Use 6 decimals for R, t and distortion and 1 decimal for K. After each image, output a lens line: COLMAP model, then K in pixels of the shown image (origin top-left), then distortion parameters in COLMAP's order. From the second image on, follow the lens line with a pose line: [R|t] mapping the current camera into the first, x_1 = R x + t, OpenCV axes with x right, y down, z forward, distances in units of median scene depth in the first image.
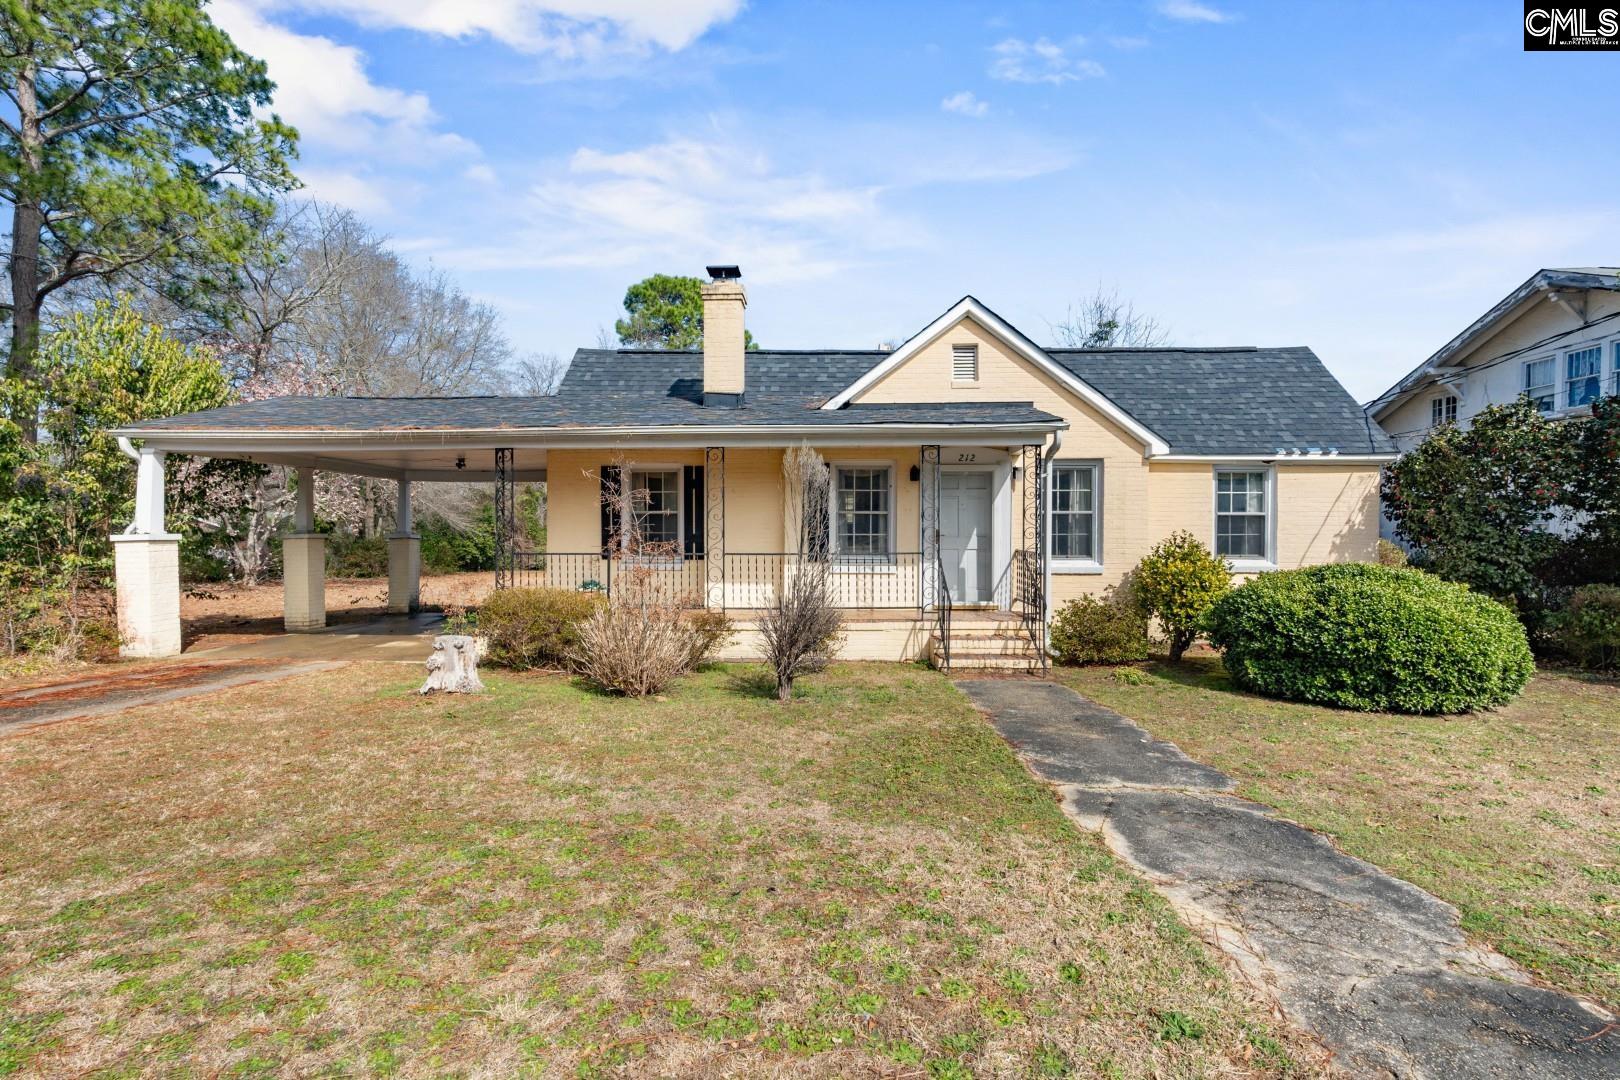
lens RADIAL K [[746.1, 0, 810.3], [0, 746.1, 535.3], [0, 0, 1]] dist [-0.005094, -0.000718]
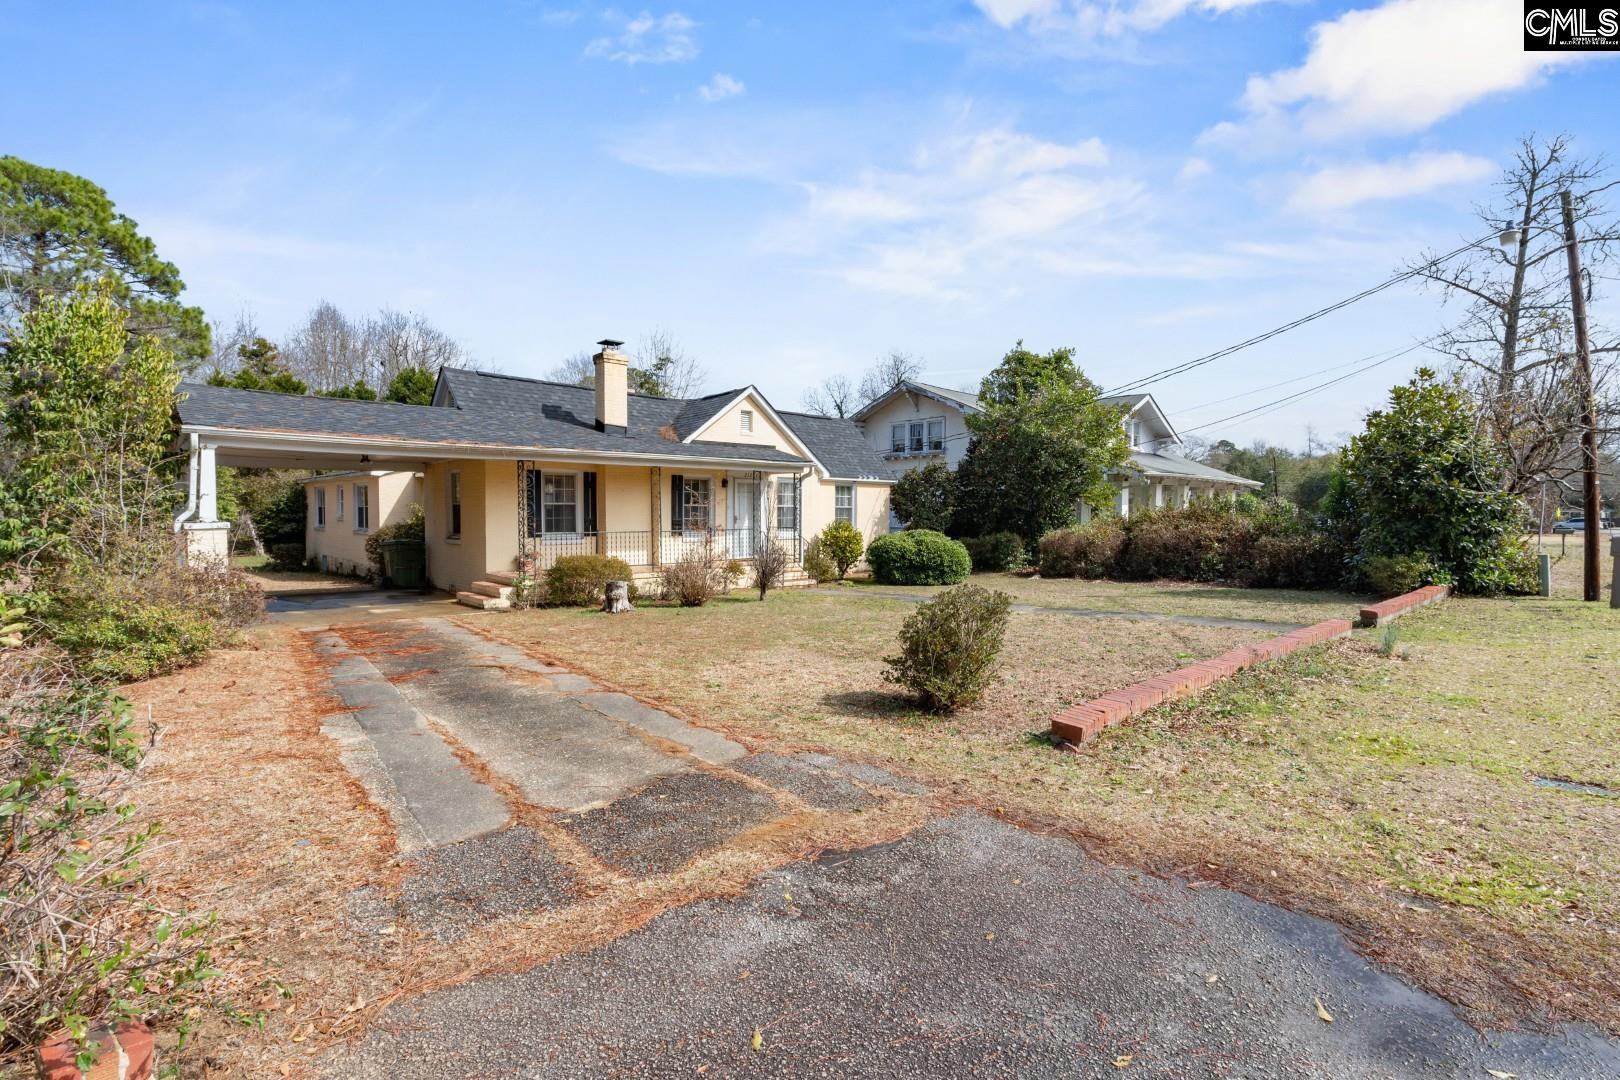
lens RADIAL K [[746.1, 0, 811.3], [0, 746.1, 534.3], [0, 0, 1]] dist [-0.005094, -0.000718]
pose [[0.708297, -0.020152, 0.705627, -0.920539], [0.000465, 0.999606, 0.028080, -0.012766], [-0.705914, -0.019561, 0.708027, -0.360795]]
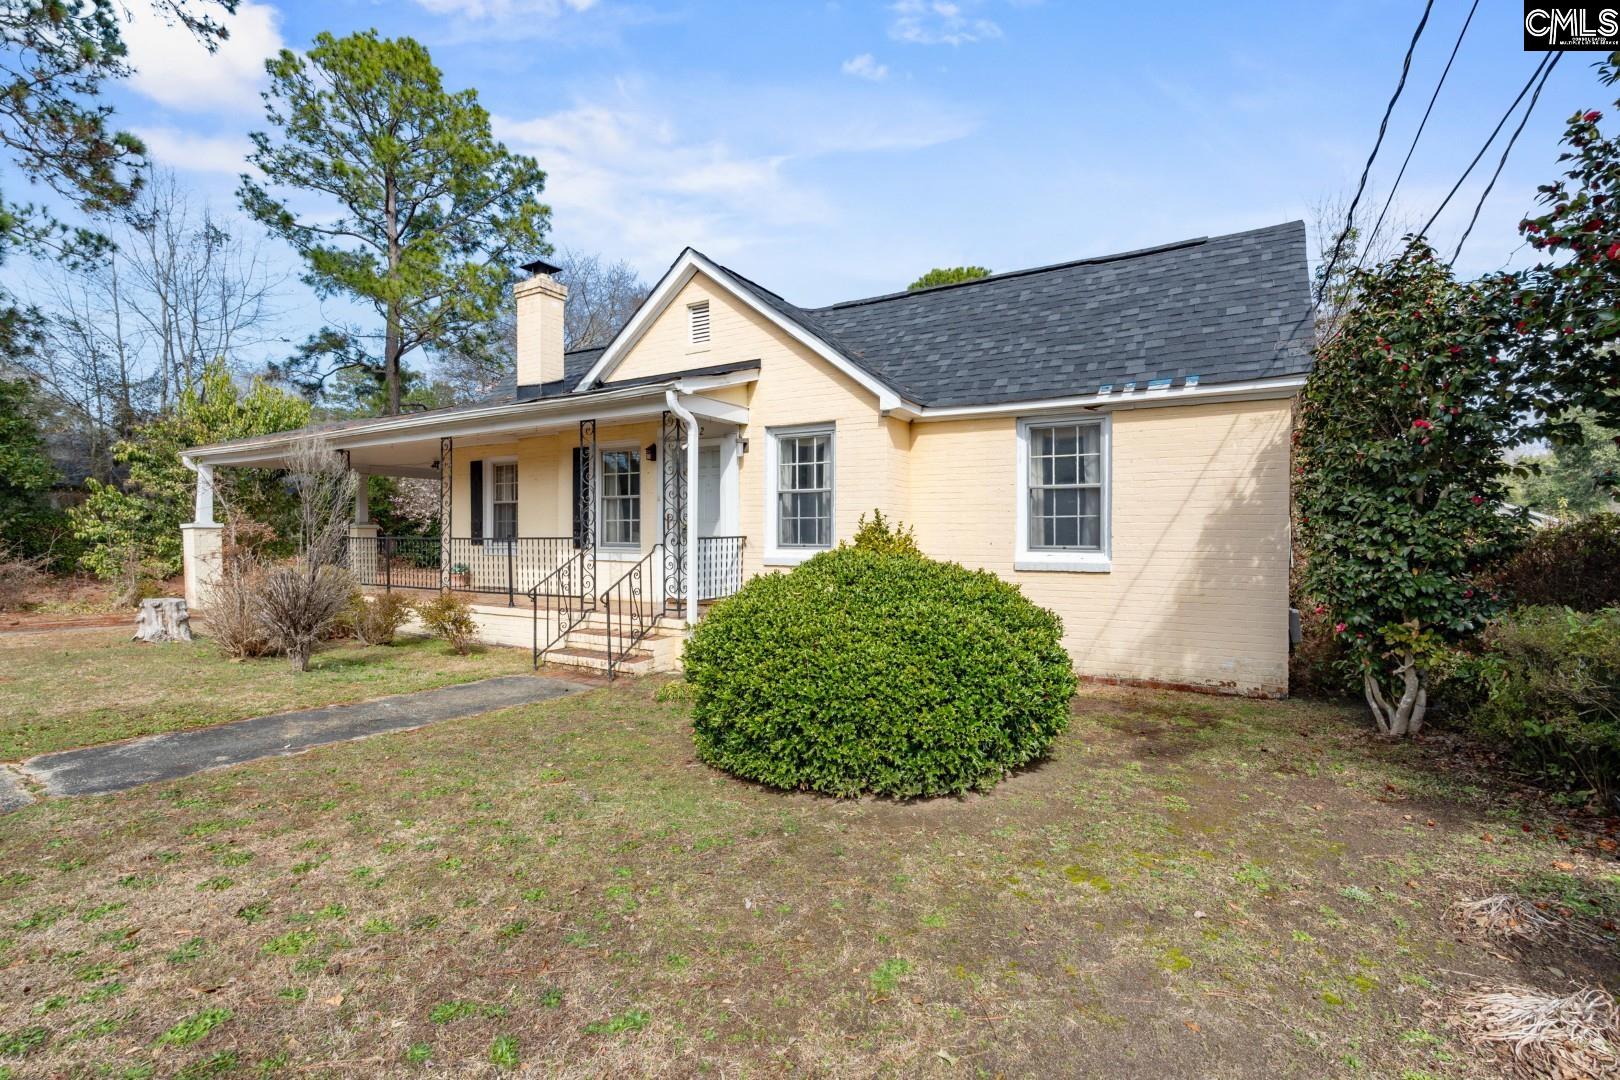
lens RADIAL K [[746.1, 0, 809.2], [0, 746.1, 534.5], [0, 0, 1]] dist [-0.005094, -0.000718]
pose [[0.870848, 0.000710, -0.491551, 0.738962], [-0.000662, 1.000000, 0.000270, 0.016961], [0.491551, 0.000090, 0.870849, 0.291919]]
